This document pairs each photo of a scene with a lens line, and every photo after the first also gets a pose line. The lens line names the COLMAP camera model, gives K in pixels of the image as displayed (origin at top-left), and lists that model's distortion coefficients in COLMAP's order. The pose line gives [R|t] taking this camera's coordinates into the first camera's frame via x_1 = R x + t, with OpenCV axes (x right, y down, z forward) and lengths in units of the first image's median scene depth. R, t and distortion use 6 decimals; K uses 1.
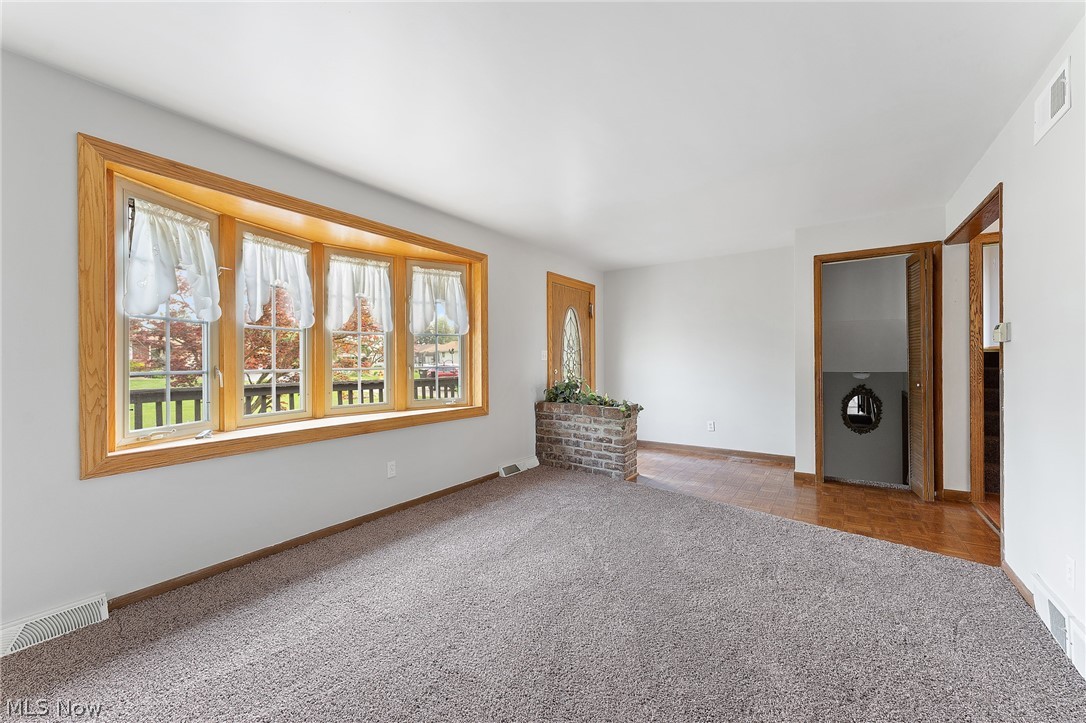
lens RADIAL K [[432.6, 0, 544.3], [0, 432.6, 360.5], [0, 0, 1]] dist [0.004410, 0.000580]
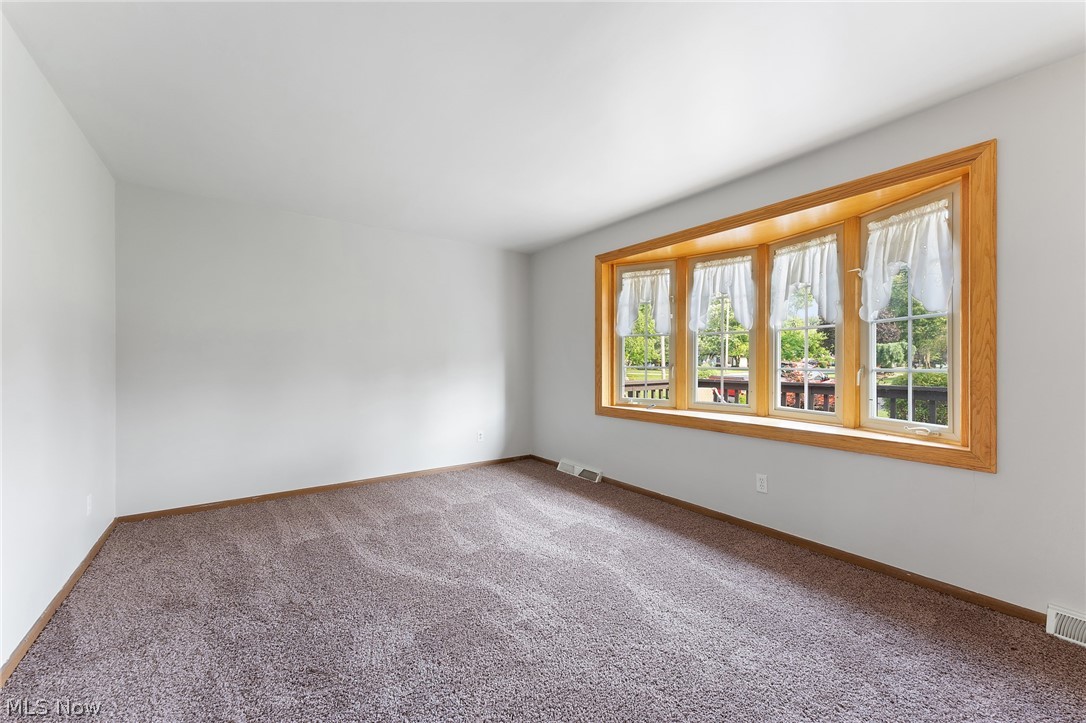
lens RADIAL K [[432.6, 0, 545.5], [0, 432.6, 361.3], [0, 0, 1]] dist [0.004410, 0.000580]
pose [[-0.341923, 0.007418, -0.939699, 0.590227], [0.004090, 0.999971, 0.006405, -0.004653], [0.939719, -0.001653, -0.341944, 0.836418]]
